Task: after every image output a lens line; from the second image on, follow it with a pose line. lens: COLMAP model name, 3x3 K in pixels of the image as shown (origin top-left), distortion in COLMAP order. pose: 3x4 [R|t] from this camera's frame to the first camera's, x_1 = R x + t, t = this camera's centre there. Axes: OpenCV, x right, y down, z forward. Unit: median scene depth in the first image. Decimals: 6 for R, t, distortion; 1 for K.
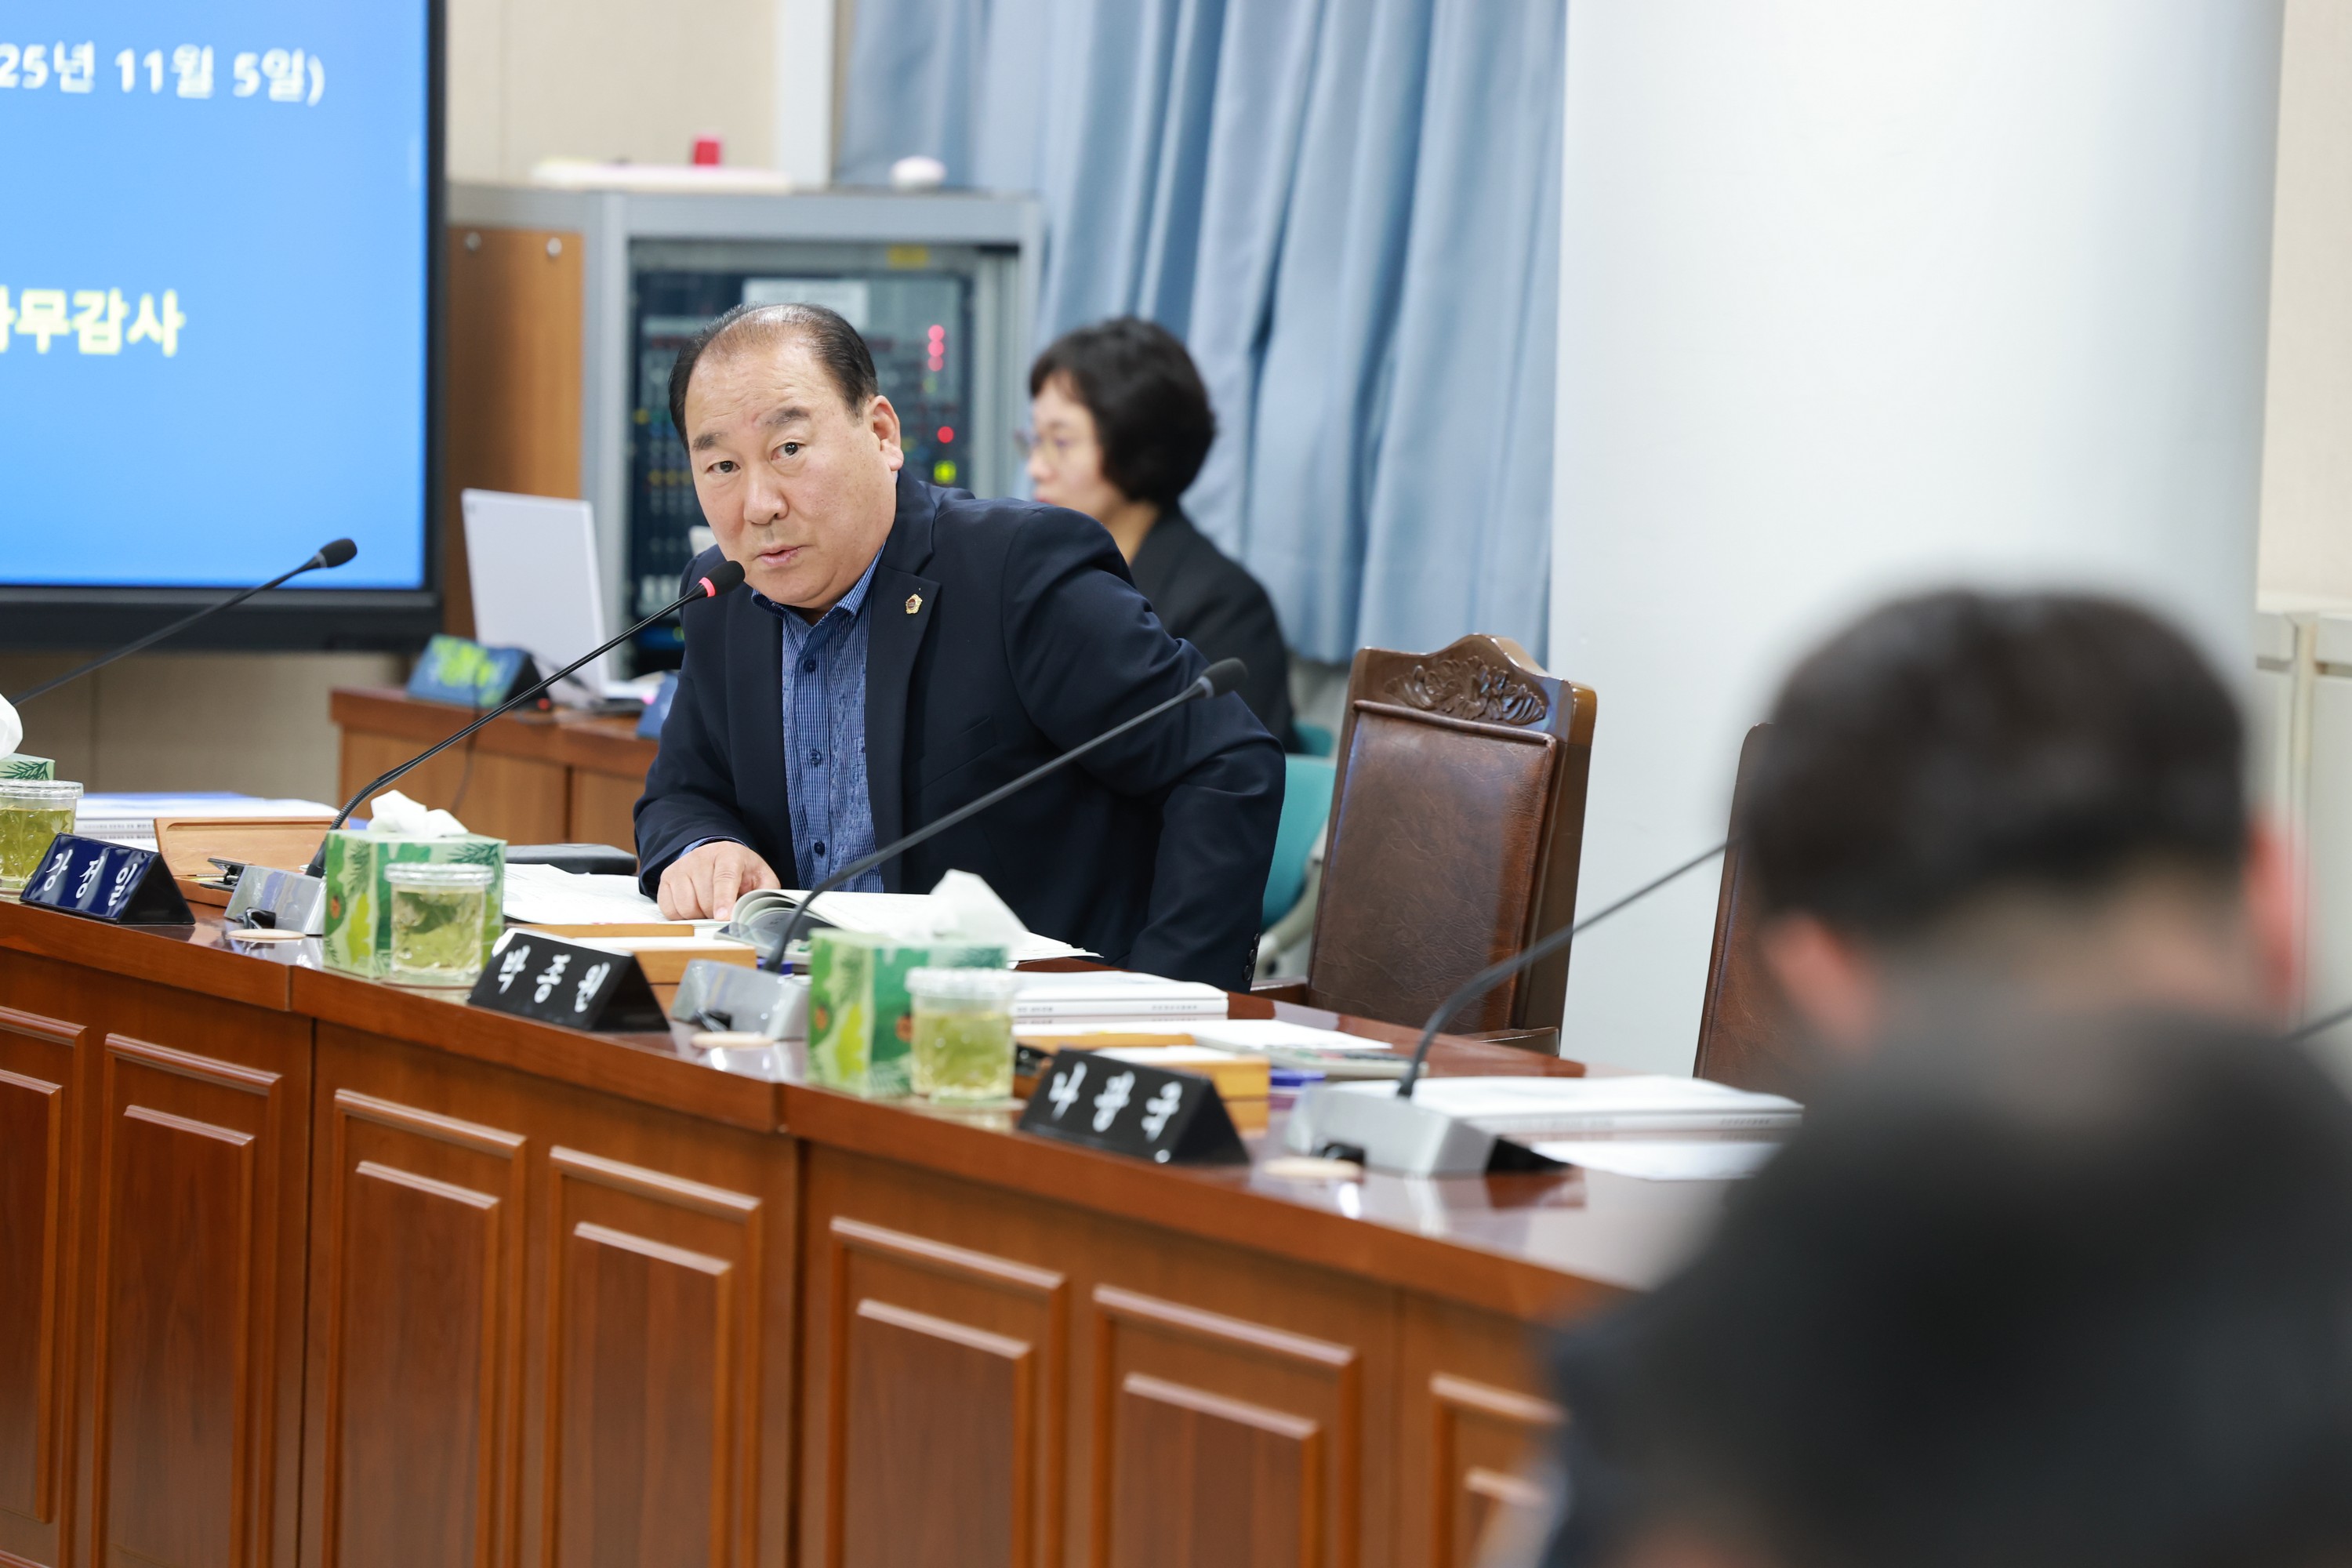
lens RADIAL K [[11485.7, 0, 1185.6], [0, 11485.7, 780.2], [0, 0, 1]] dist [1.178908, 0.000000]
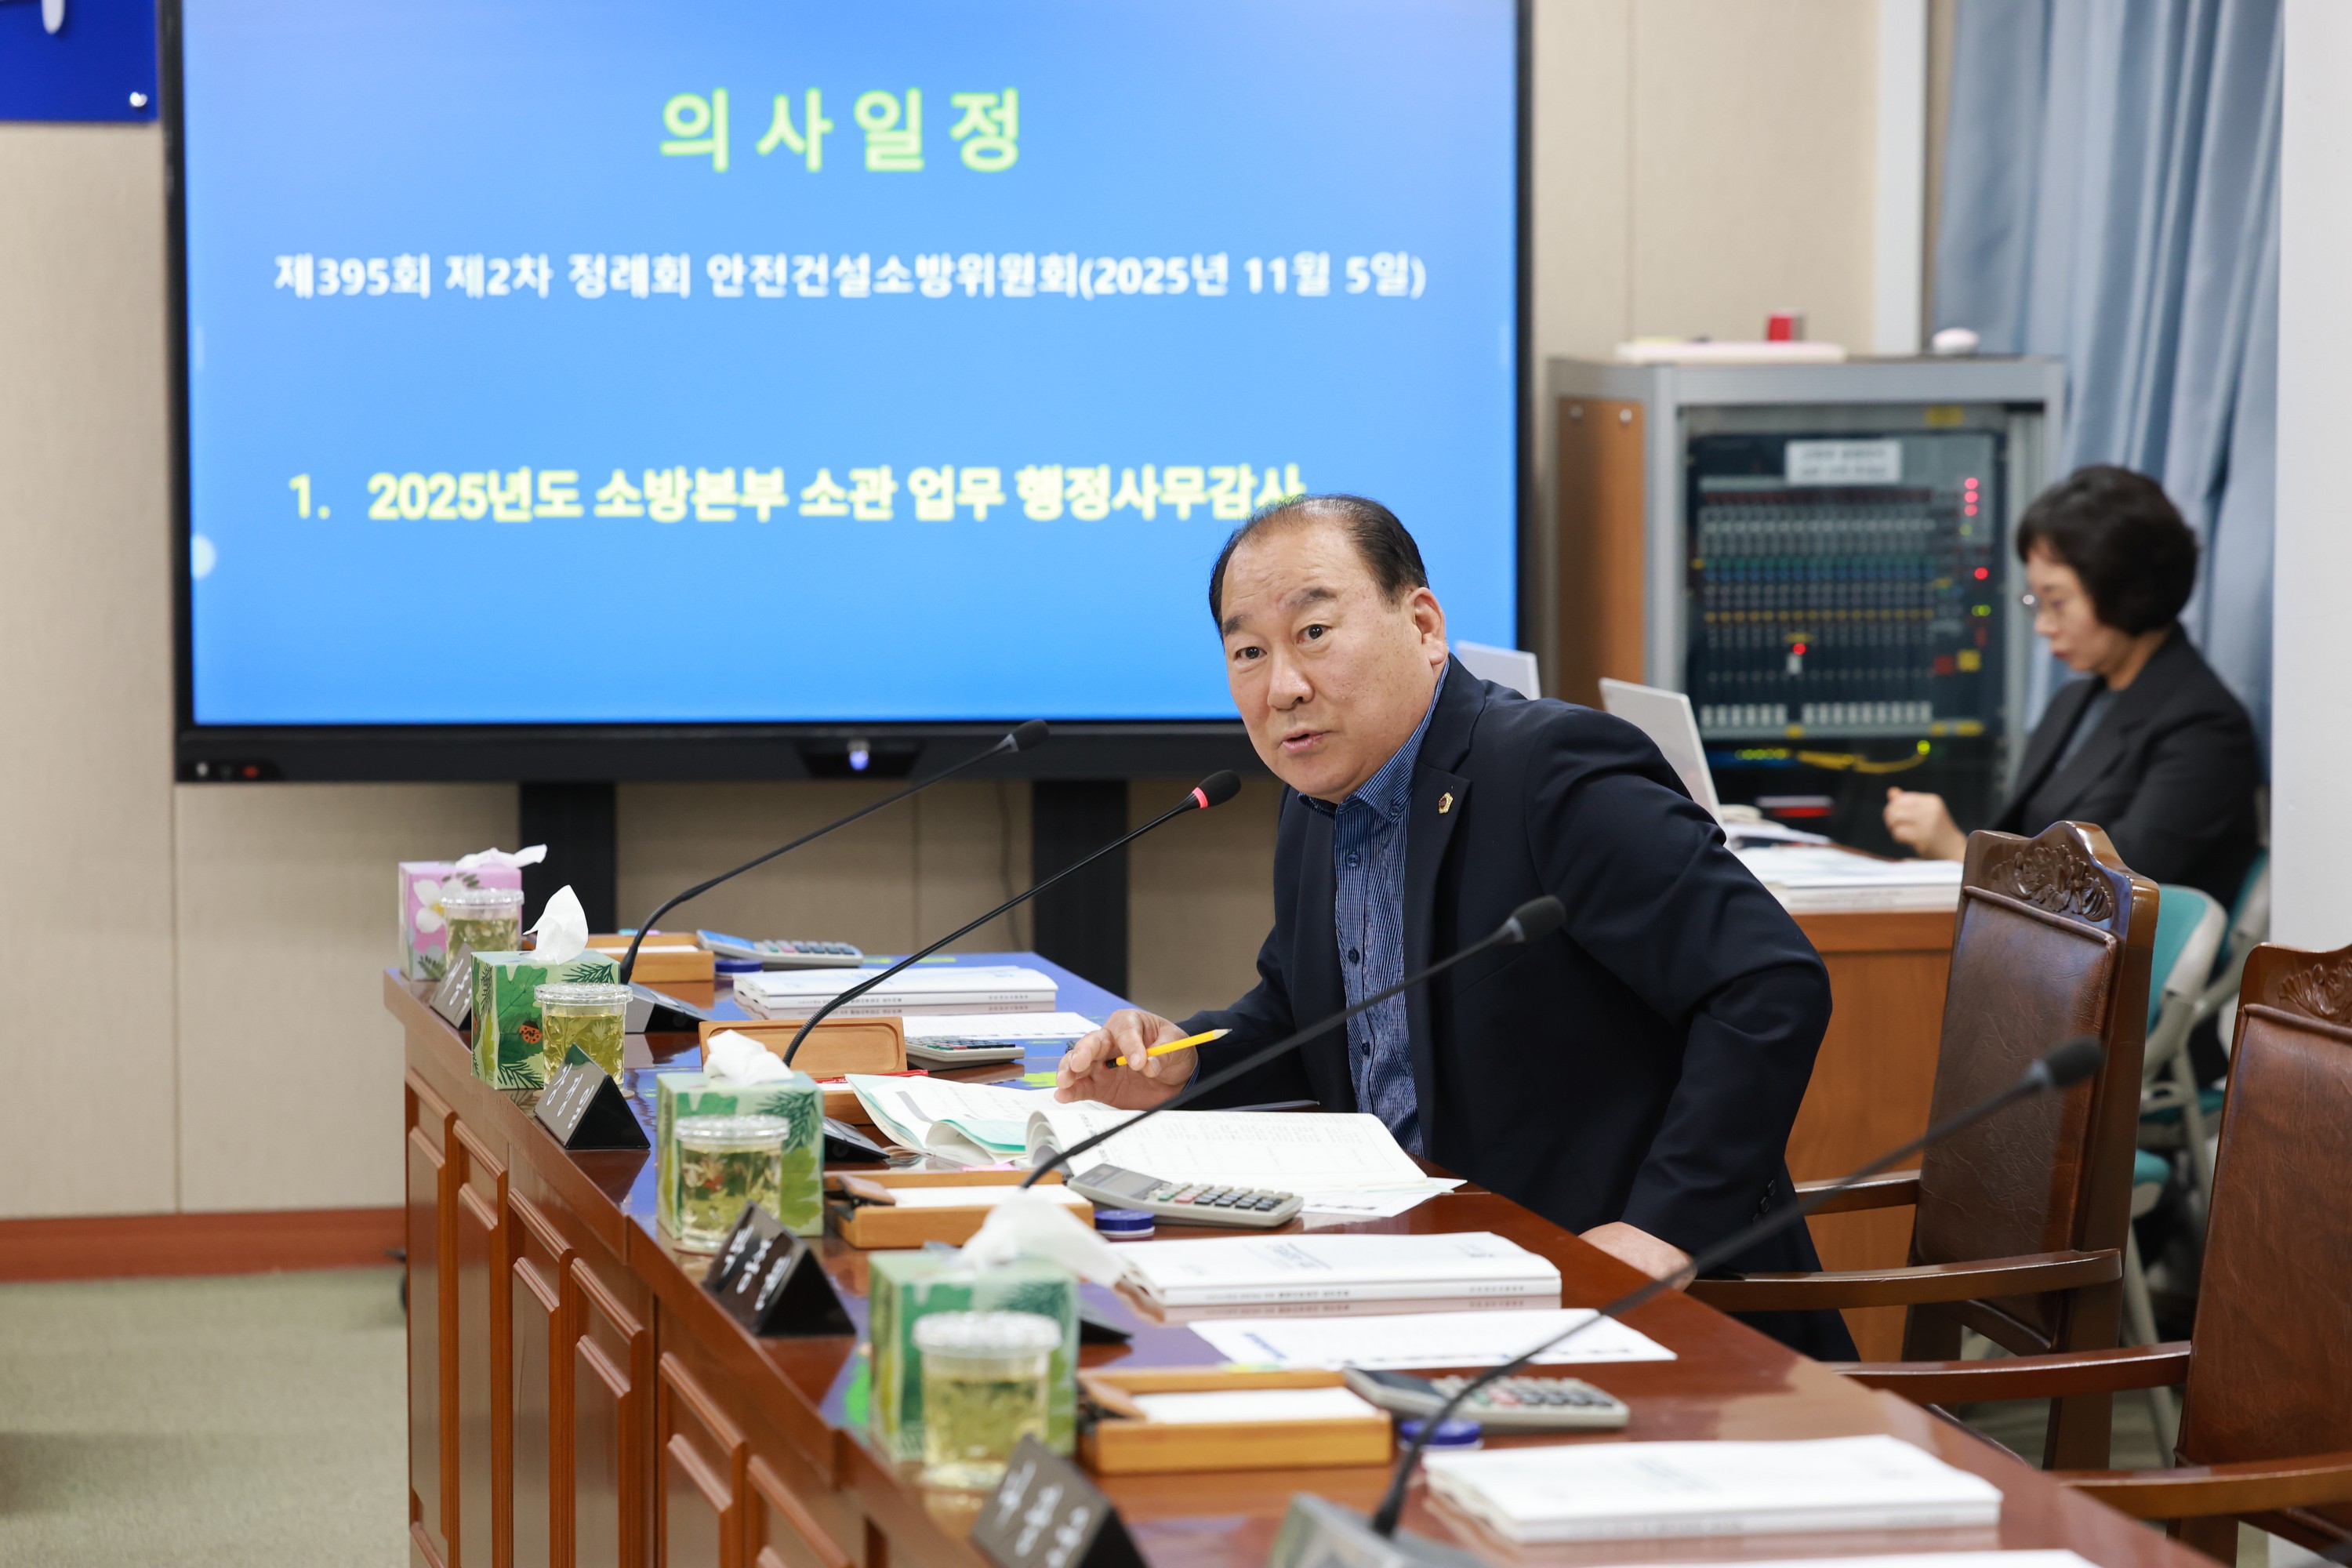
lens RADIAL K [[7325.9, 0, 1159.1], [0, 7325.9, 774.1], [0, 0, 1]] dist [0.369700, 0.000000]
pose [[0.972855, -0.007895, -0.231279, 0.094583], [0.009207, 0.999947, 0.004595, -0.020380], [0.231231, -0.006599, 0.972877, 0.397436]]
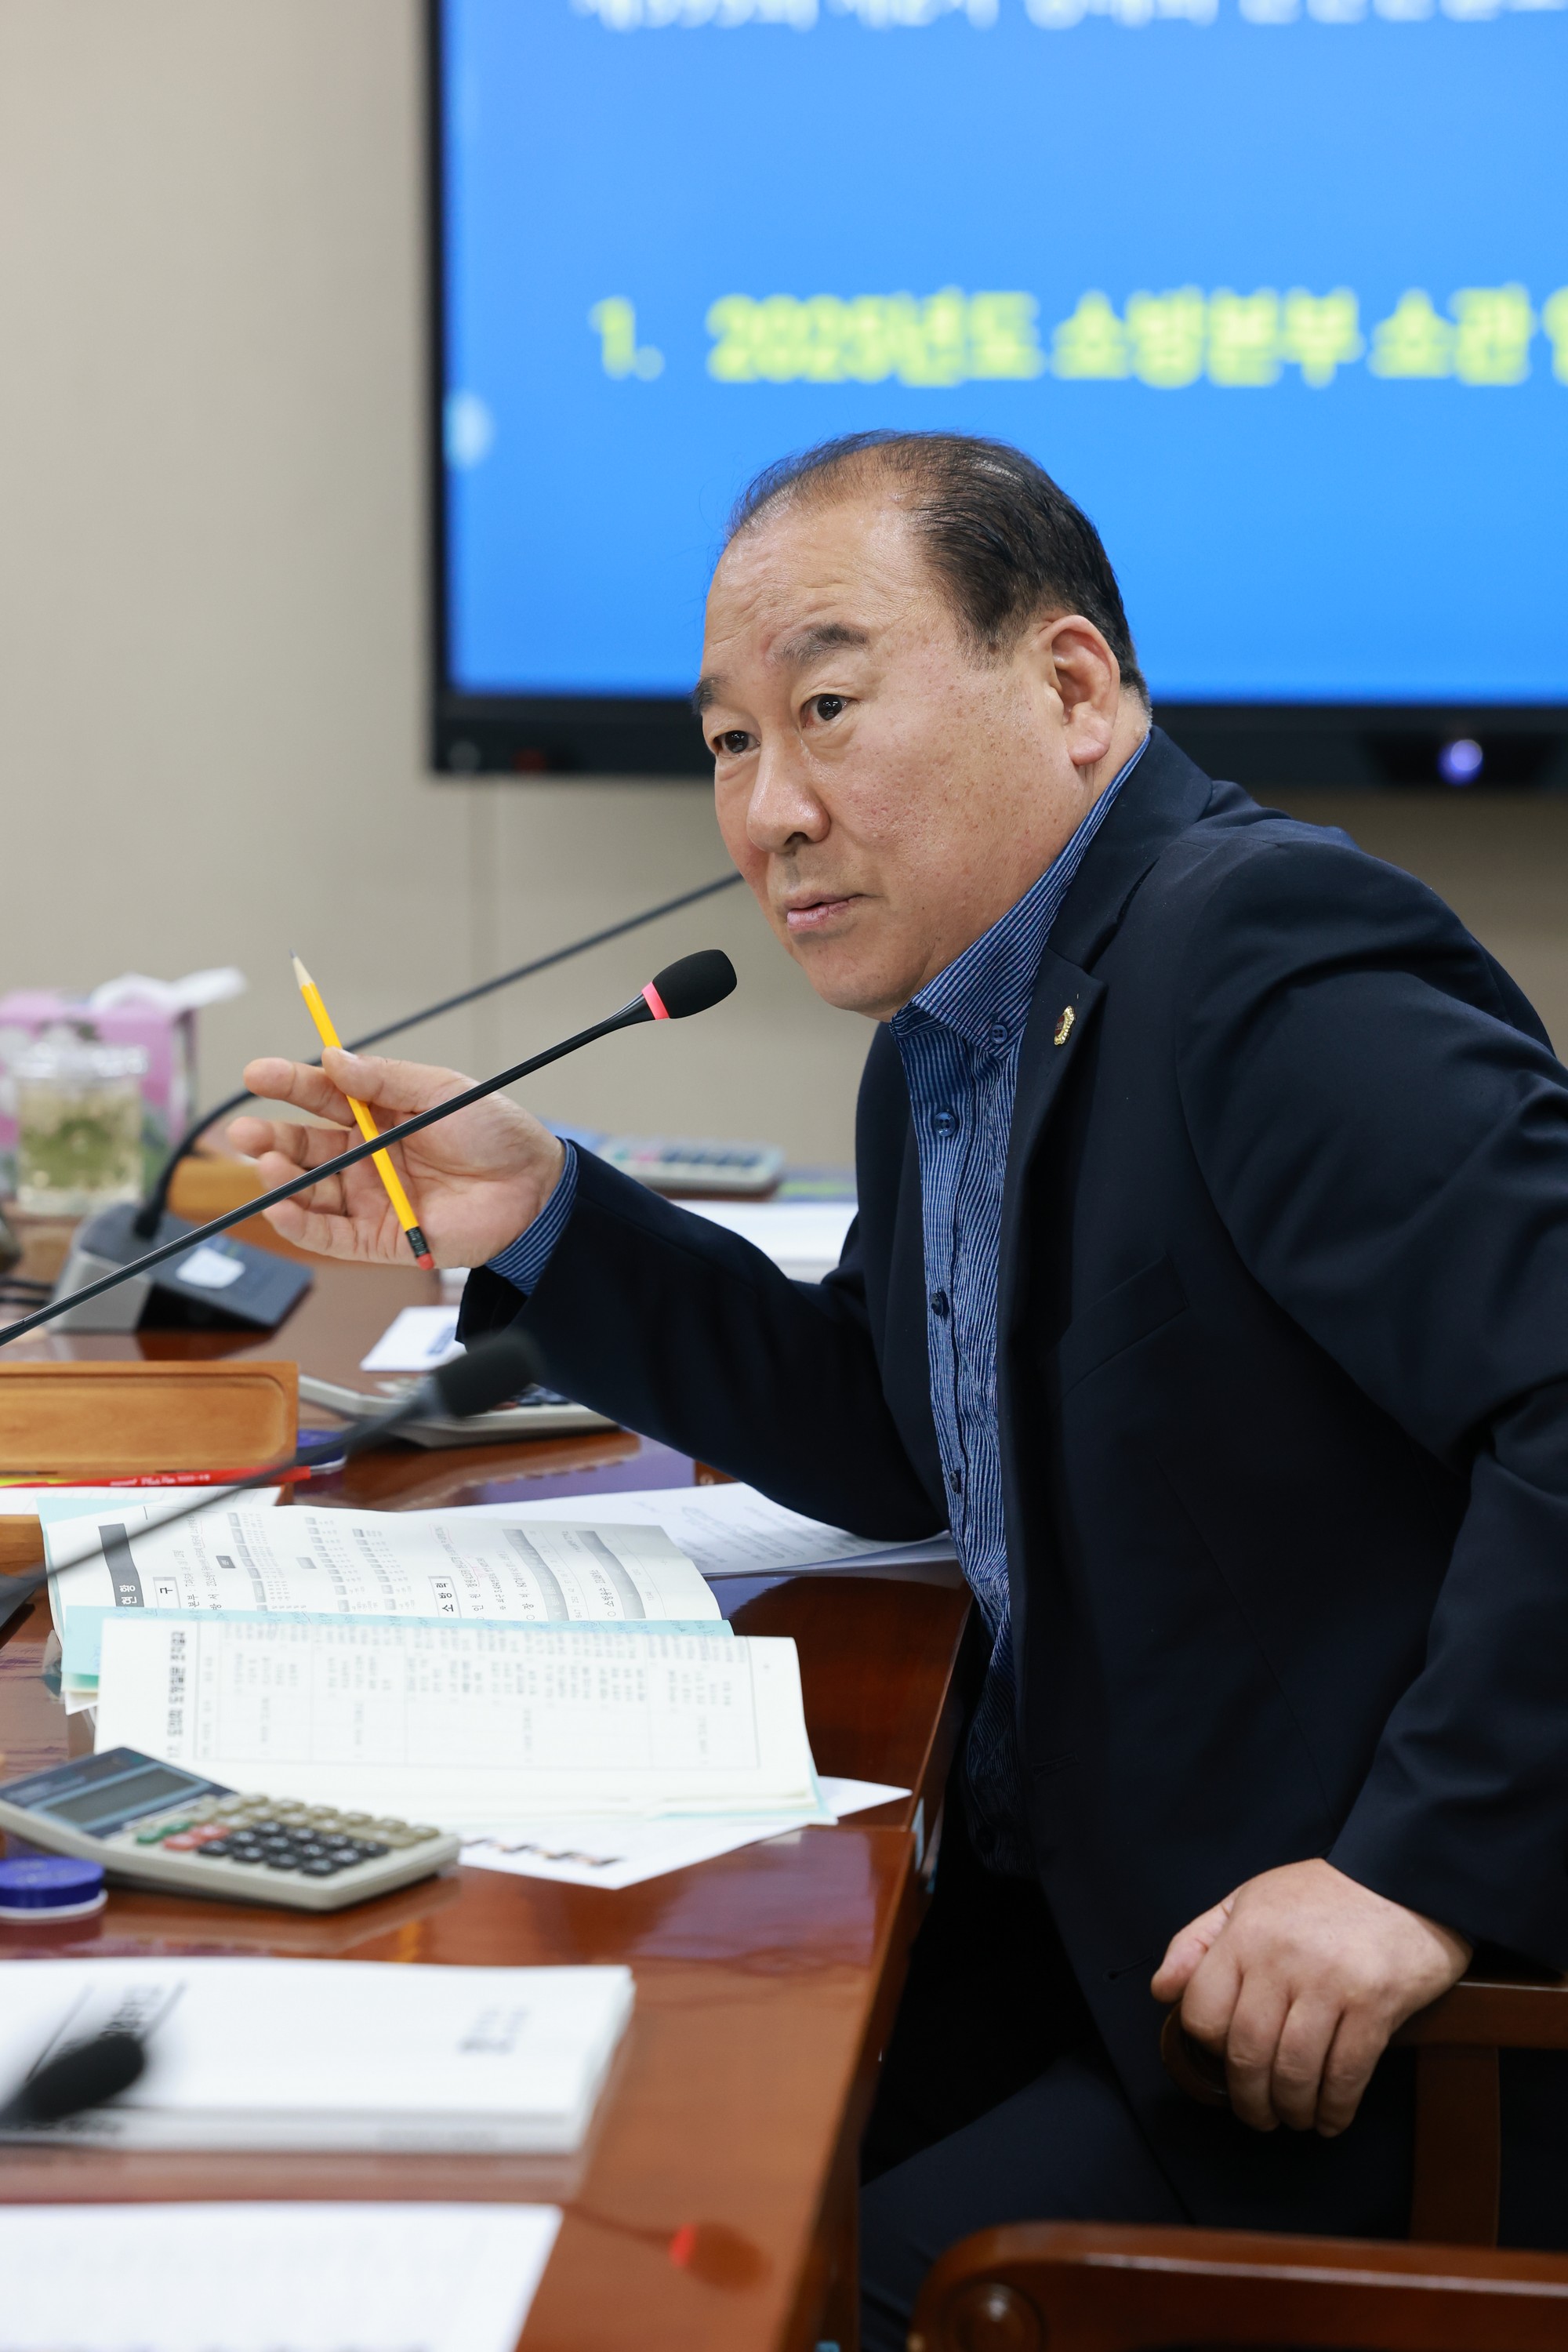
lens RADIAL K [[9270.7, 0, 797.5], [0, 9270.7, 1185.7], [0, 0, 1]] dist [-0.017865, 0.000000]
pose [[0.874145, 0.034119, -0.484465, 0.160964], [-0.001974, 0.997771, 0.066708, -0.034644], [0.485661, -0.057357, 0.872264, 0.638119]]
